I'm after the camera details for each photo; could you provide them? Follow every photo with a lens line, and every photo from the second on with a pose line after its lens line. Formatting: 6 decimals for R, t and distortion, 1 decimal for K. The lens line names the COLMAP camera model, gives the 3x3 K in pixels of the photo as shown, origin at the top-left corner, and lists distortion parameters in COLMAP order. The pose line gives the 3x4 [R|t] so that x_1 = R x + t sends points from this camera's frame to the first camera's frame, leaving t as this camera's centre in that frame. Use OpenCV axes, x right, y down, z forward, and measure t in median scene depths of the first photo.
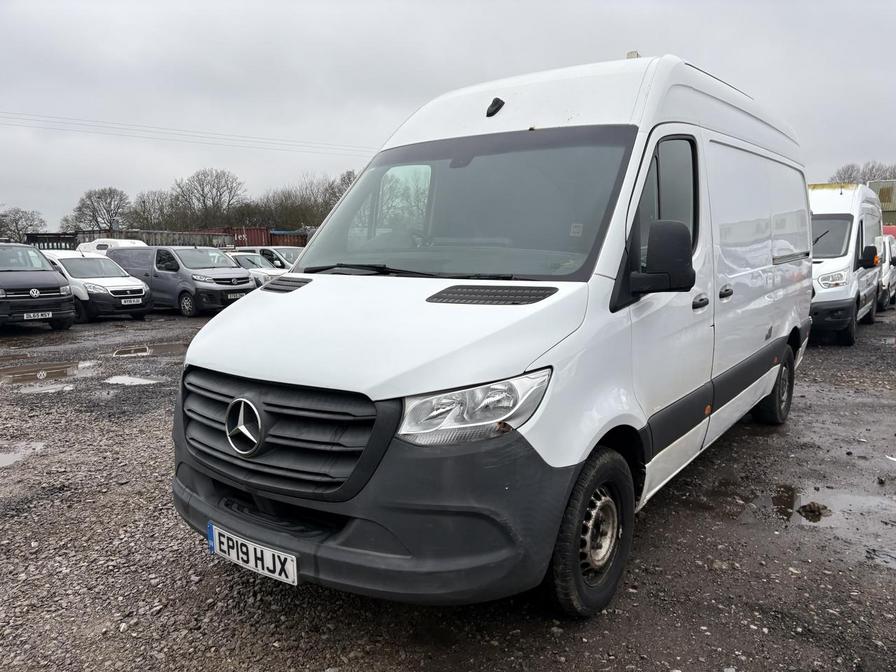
lens RADIAL K [[676.8, 0, 448.0], [0, 676.8, 336.0], [0, 0, 1]] dist [0.004413, 0.000328]
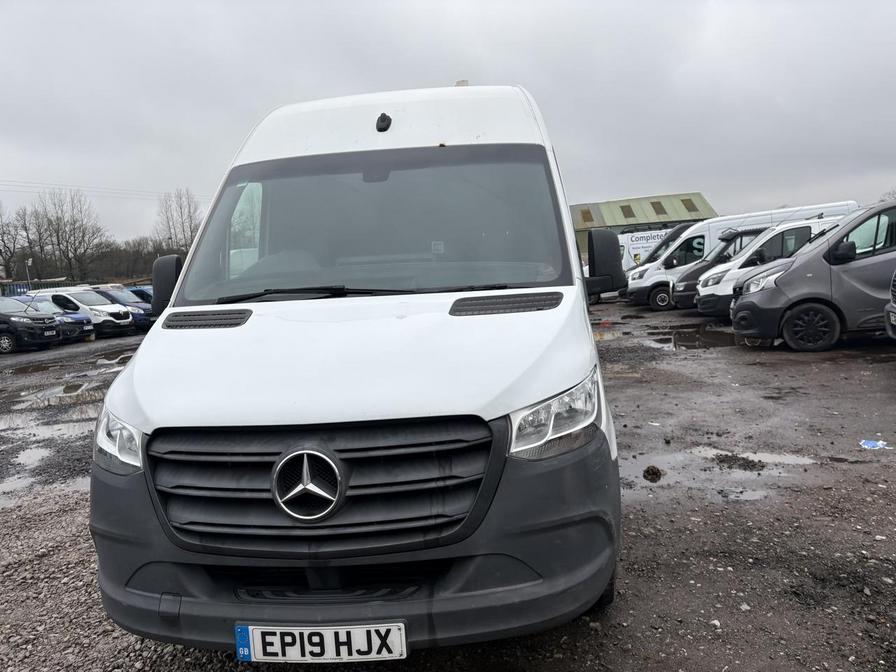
lens RADIAL K [[683.9, 0, 448.0], [0, 683.9, 321.9], [0, 0, 1]] dist [0.007952, 0.003793]
pose [[0.859035, -0.089326, 0.504064, -0.549827], [0.123483, 0.991740, -0.034694, -0.010859], [-0.496801, 0.092046, 0.862969, 0.189322]]
